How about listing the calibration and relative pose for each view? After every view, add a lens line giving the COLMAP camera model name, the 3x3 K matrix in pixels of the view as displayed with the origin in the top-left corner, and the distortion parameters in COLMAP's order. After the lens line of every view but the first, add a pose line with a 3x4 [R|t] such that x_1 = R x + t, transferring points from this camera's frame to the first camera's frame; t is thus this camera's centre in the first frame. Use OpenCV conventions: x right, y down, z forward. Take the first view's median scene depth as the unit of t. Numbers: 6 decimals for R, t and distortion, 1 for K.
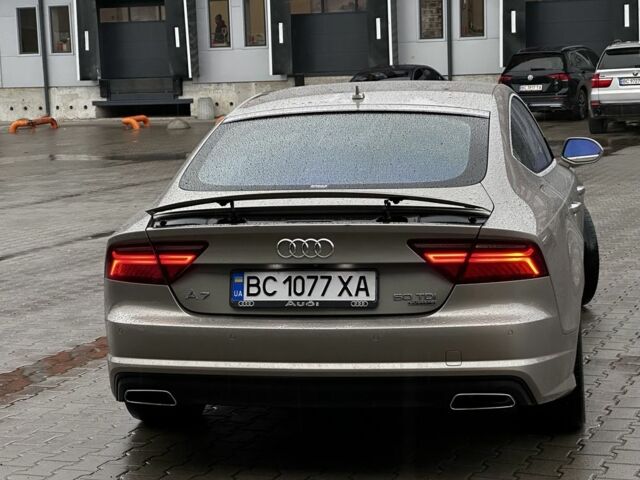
lens RADIAL K [[1449.5, 0, 275.3], [0, 1449.5, 226.2], [0, 0, 1]] dist [0.181522, 0.000000]
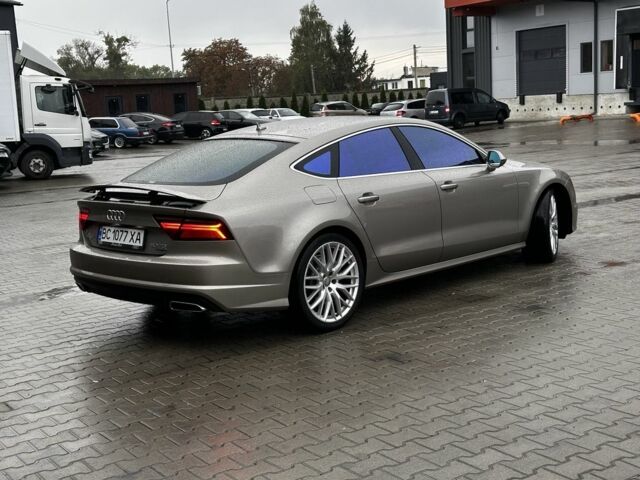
lens RADIAL K [[890.3, 0, 320.3], [0, 890.3, 241.7], [0, 0, 1]] dist [0.116644, 0.000000]
pose [[0.844435, 0.078167, -0.529924, 0.119790], [-0.039194, 0.995660, 0.084410, -0.008242], [0.534222, -0.050509, 0.843834, 0.022349]]
